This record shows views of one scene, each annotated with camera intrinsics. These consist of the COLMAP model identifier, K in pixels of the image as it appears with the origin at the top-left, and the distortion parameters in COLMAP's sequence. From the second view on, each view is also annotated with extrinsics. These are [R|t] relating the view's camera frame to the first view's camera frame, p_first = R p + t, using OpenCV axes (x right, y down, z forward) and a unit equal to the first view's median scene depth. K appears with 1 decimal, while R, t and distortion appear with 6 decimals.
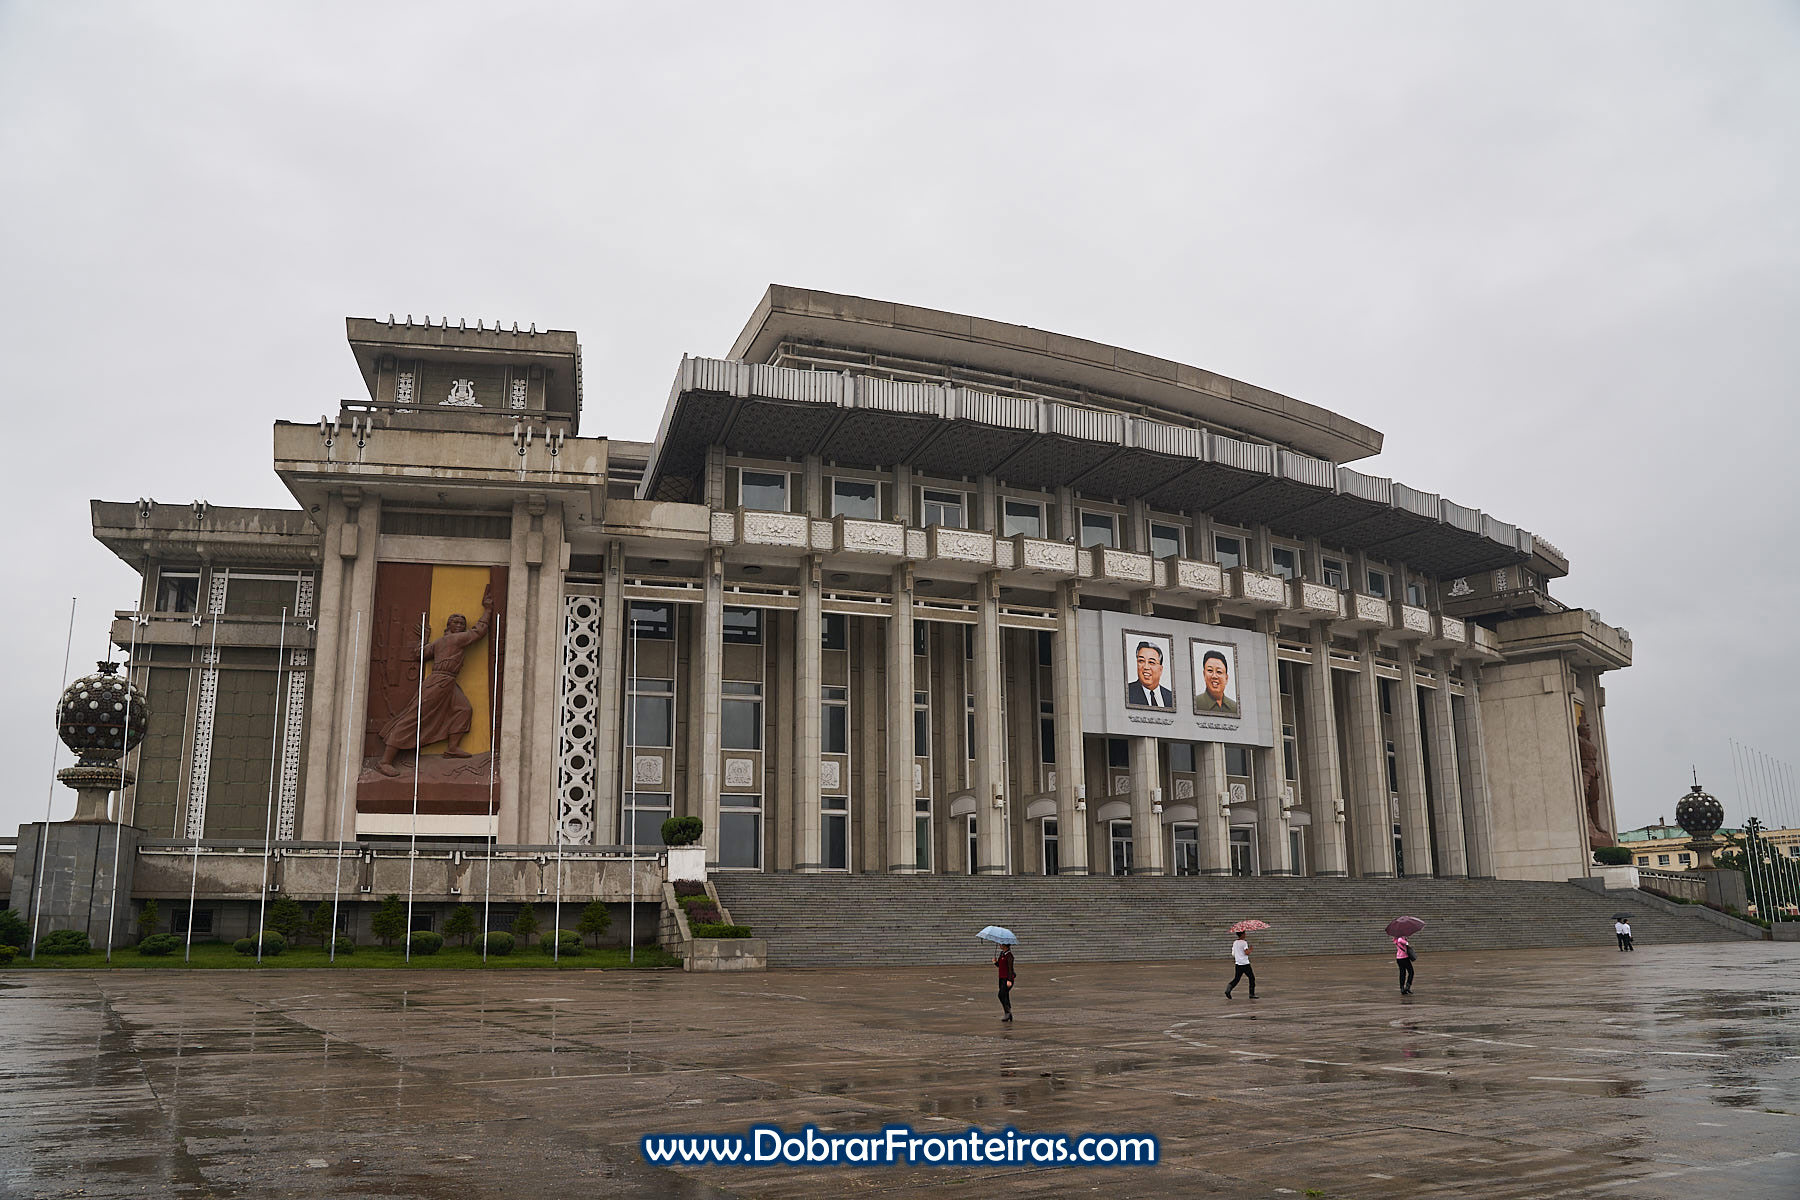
lens RADIAL K [[1444.0, 0, 900.0], [0, 1444.0, 600.0], [0, 0, 1]] dist [-0.106209, 0.082821]
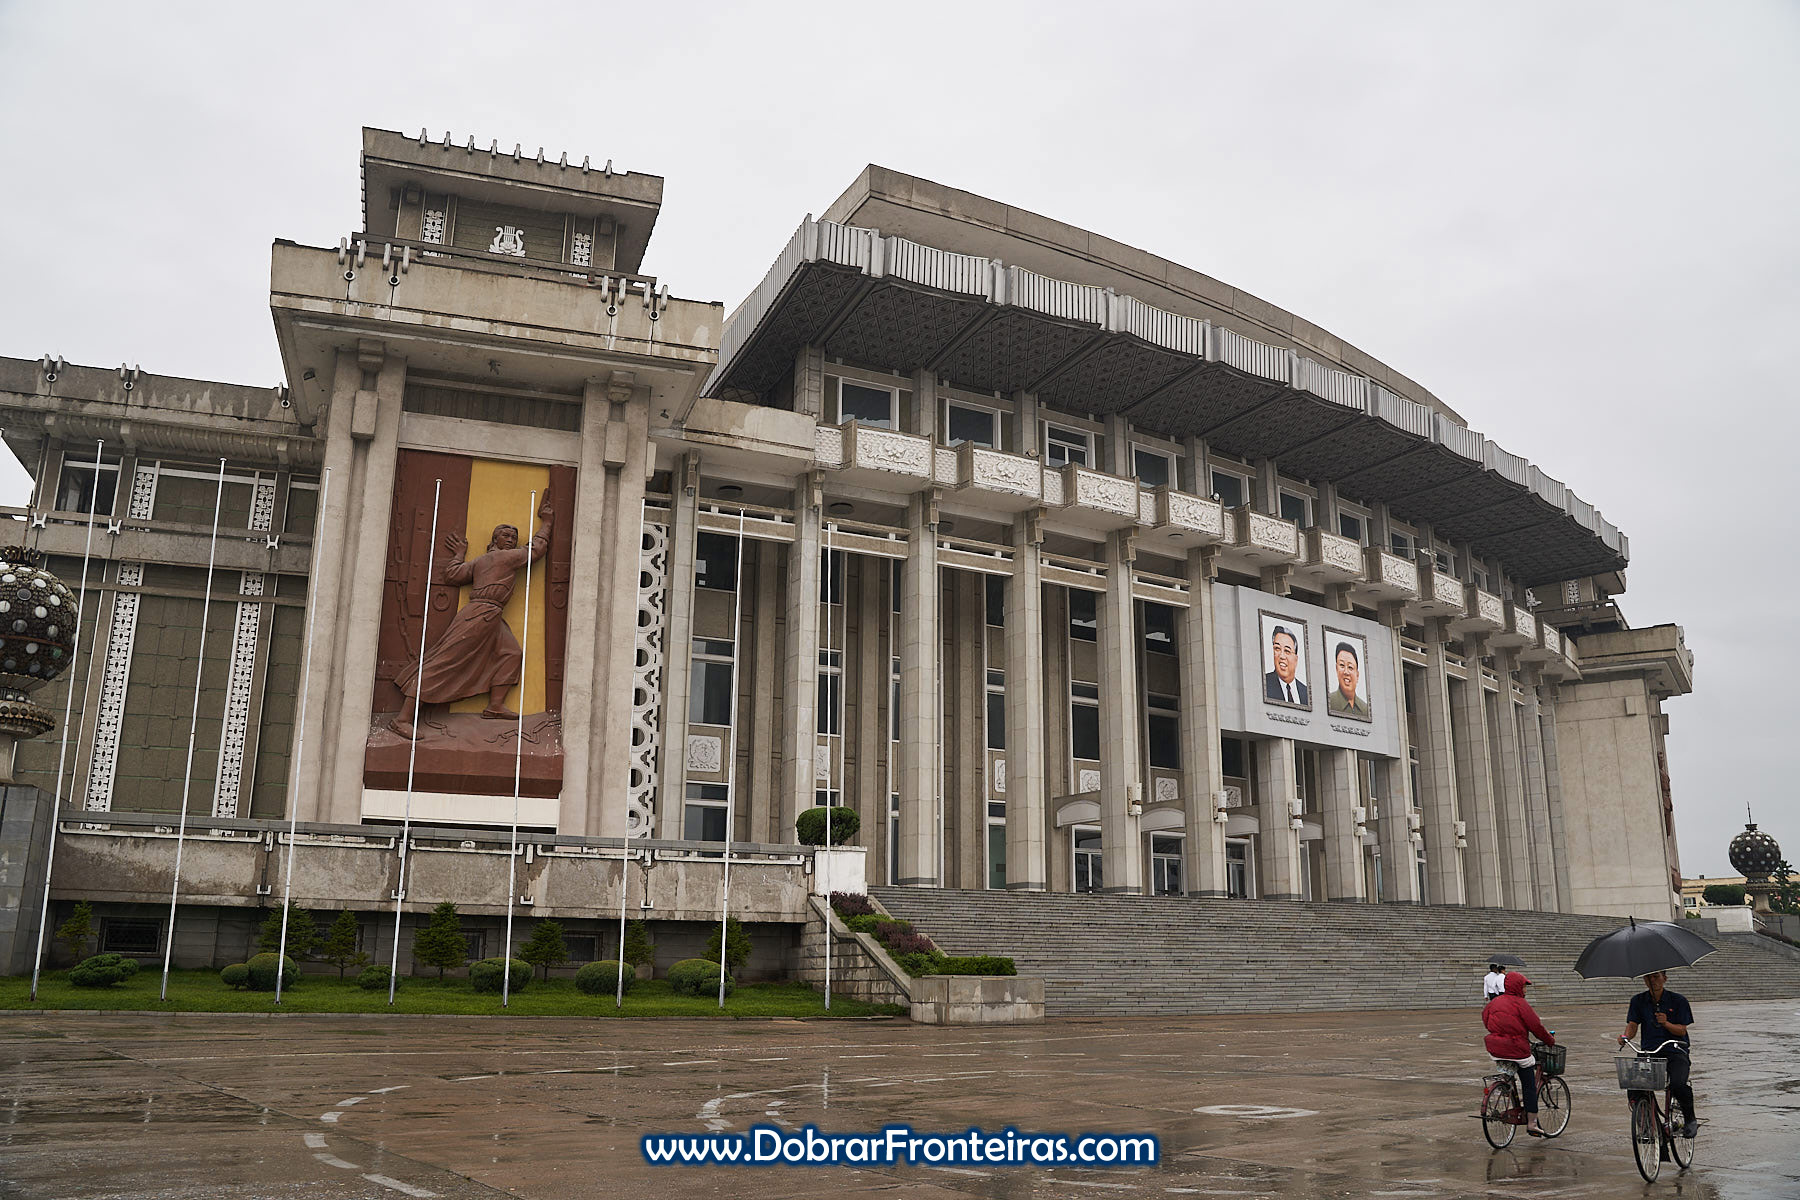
lens RADIAL K [[1444.0, 0, 900.0], [0, 1444.0, 600.0], [0, 0, 1]] dist [-0.106209, 0.082821]
pose [[0.991359, 0.049948, 0.121298, -0.179450], [-0.047289, 0.998576, -0.024702, 0.052273], [-0.122359, 0.018752, 0.992309, 0.222462]]
